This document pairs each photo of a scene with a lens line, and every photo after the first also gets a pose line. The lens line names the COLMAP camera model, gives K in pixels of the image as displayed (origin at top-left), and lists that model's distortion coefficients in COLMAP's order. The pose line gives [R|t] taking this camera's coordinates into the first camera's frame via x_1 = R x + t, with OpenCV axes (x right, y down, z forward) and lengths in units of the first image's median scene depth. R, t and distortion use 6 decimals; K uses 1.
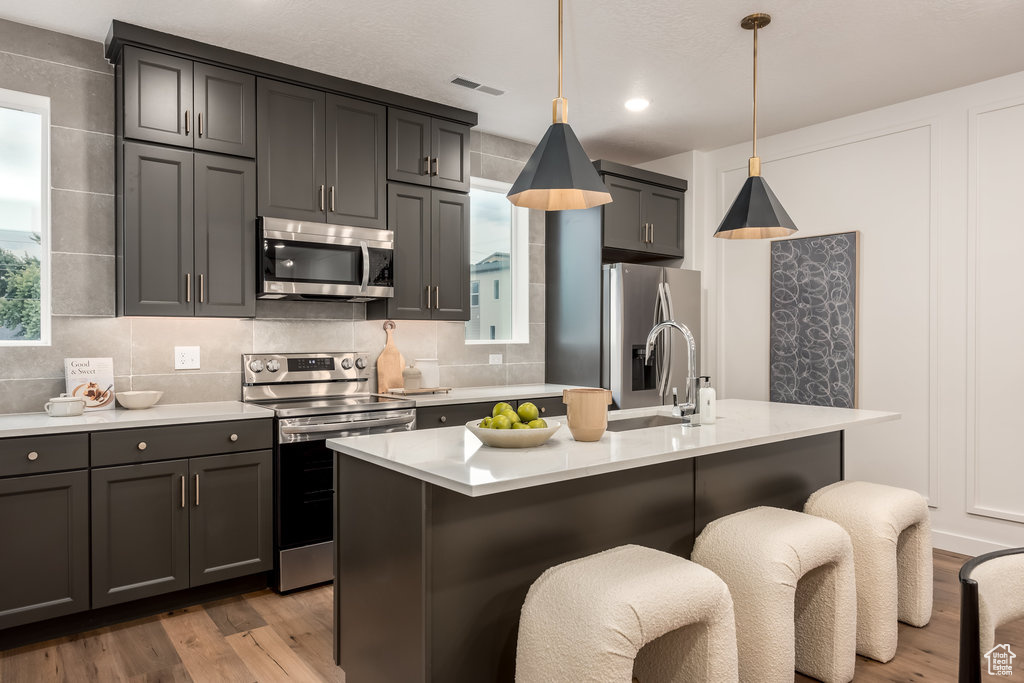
lens RADIAL K [[654.3, 0, 512.0], [0, 654.3, 341.5], [0, 0, 1]] dist [0.000899, 0.001210]
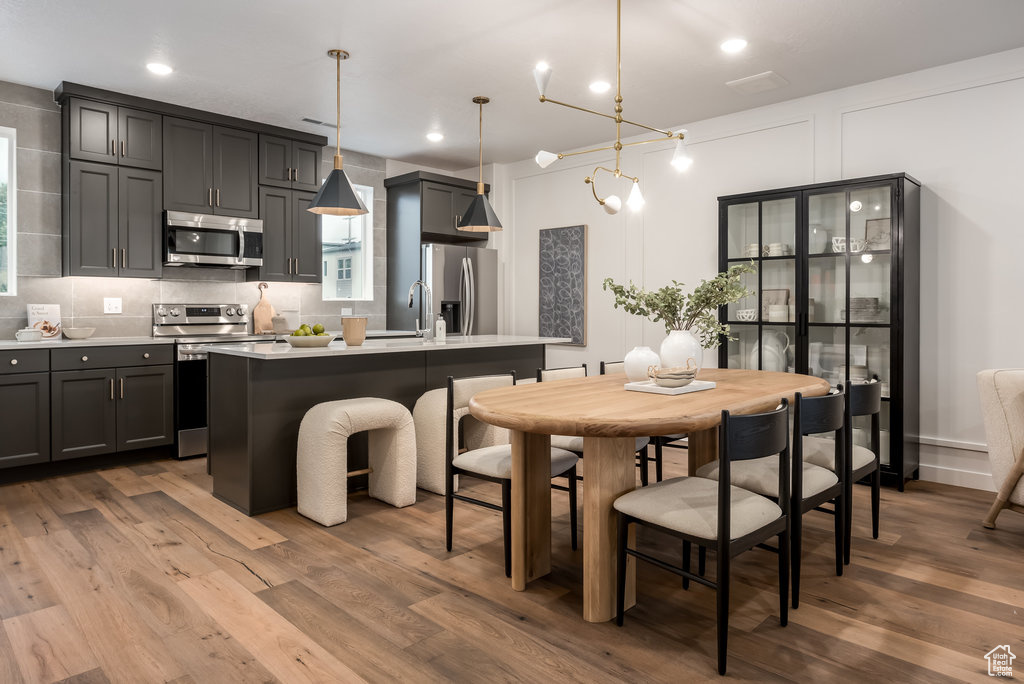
lens RADIAL K [[638.9, 0, 508.5], [0, 638.9, 316.4], [0, 0, 1]] dist [-0.000998, -0.002100]
pose [[0.993628, 0.001270, 0.112699, 0.217035], [-0.001832, 0.999986, 0.004886, 0.039898], [-0.112691, -0.005061, 0.993617, -0.507058]]
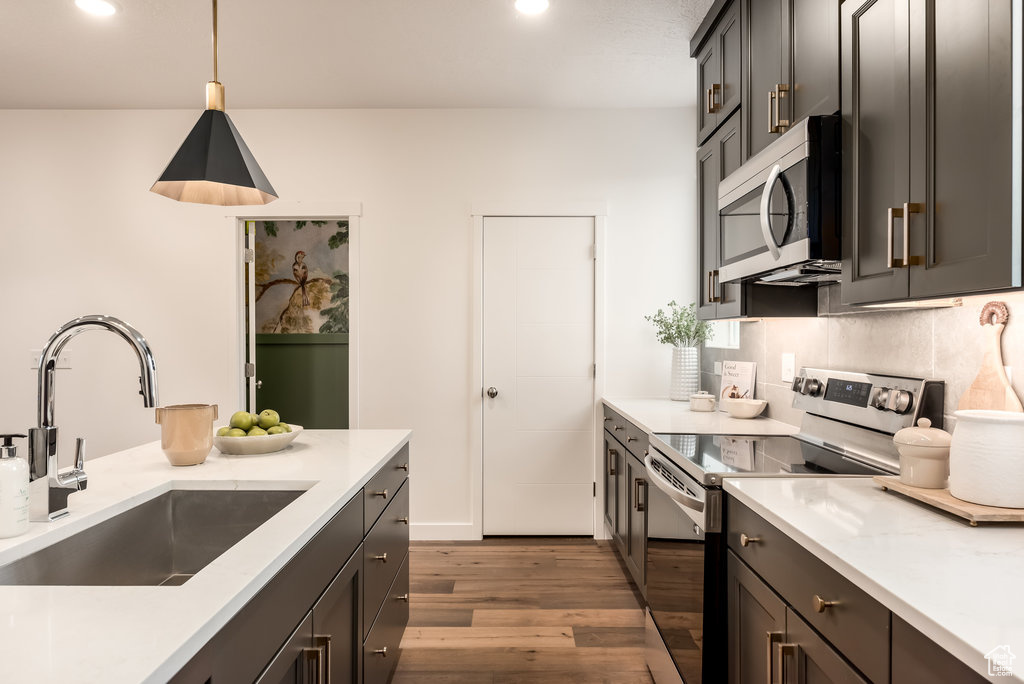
lens RADIAL K [[646.9, 0, 512.0], [0, 646.9, 342.0], [0, 0, 1]] dist [0.000651, -0.000280]
pose [[-0.620954, 0.005367, -0.783829, 0.340317], [-0.006222, 0.999911, 0.011776, -0.013884], [0.783823, 0.012189, -0.620865, 1.232523]]
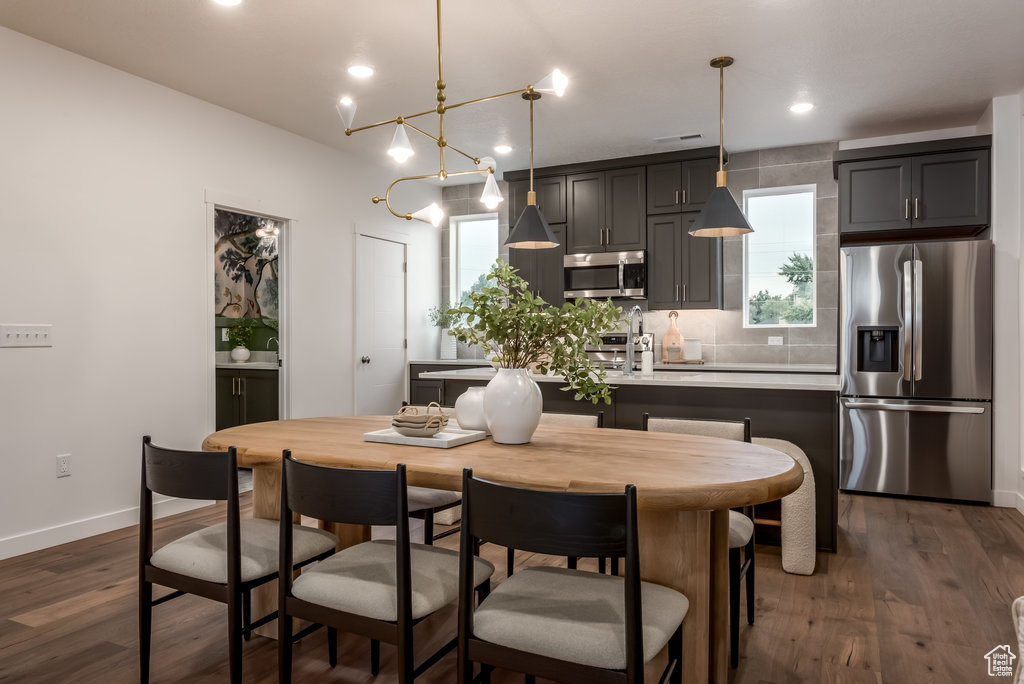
lens RADIAL K [[681.0, 0, 476.1], [0, 681.0, 343.1], [0, 0, 1]] dist [0.000014, -0.000004]
pose [[0.400187, 0.005856, -0.916415, 1.155616], [-0.007088, 0.999969, 0.003295, 0.041418], [0.916406, 0.005177, 0.400216, 0.039648]]
